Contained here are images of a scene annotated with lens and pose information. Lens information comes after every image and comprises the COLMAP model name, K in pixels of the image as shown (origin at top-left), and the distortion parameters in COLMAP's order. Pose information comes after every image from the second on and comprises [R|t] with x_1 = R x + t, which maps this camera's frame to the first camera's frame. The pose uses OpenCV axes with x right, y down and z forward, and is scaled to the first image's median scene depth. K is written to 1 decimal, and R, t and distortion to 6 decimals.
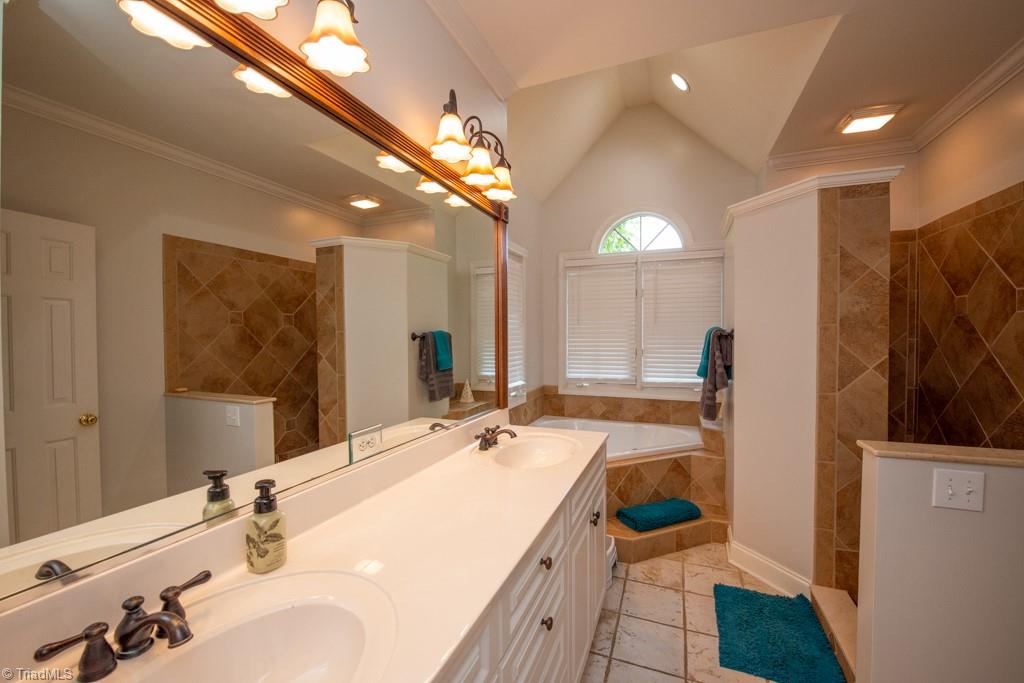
lens RADIAL K [[406.6, 0, 512.0], [0, 406.6, 341.5], [0, 0, 1]] dist [-0.021107, -0.000512]
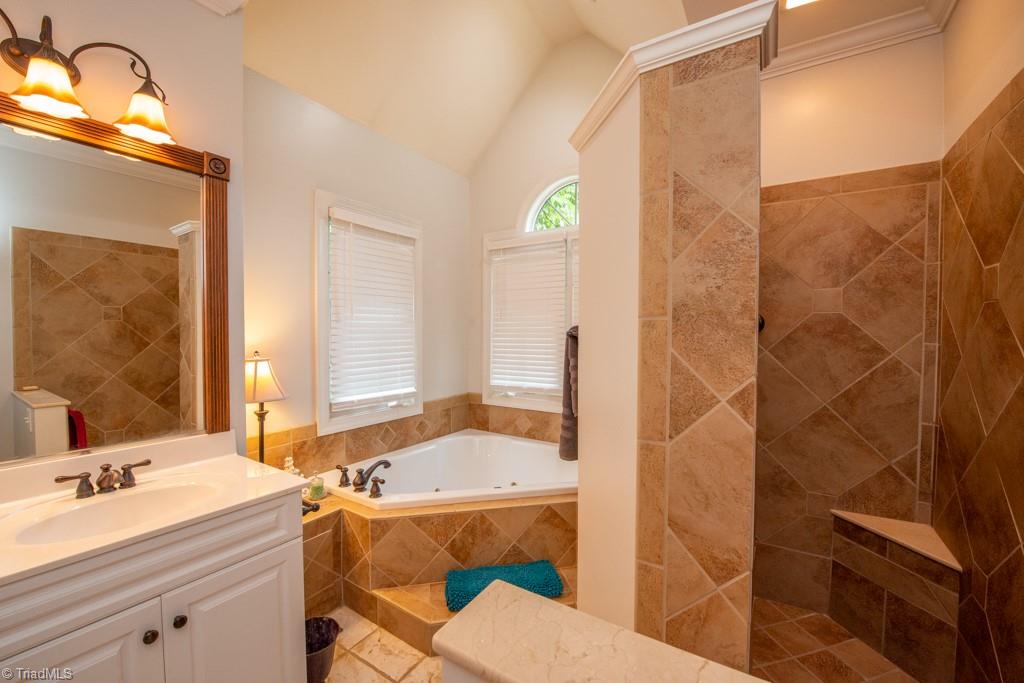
lens RADIAL K [[406.6, 0, 512.0], [0, 406.6, 341.5], [0, 0, 1]] dist [-0.021107, -0.000512]
pose [[0.982979, 0.009745, -0.183460, 0.490136], [-0.008429, 0.999933, 0.007949, -0.008795], [0.183525, -0.006267, 0.982995, 0.292145]]
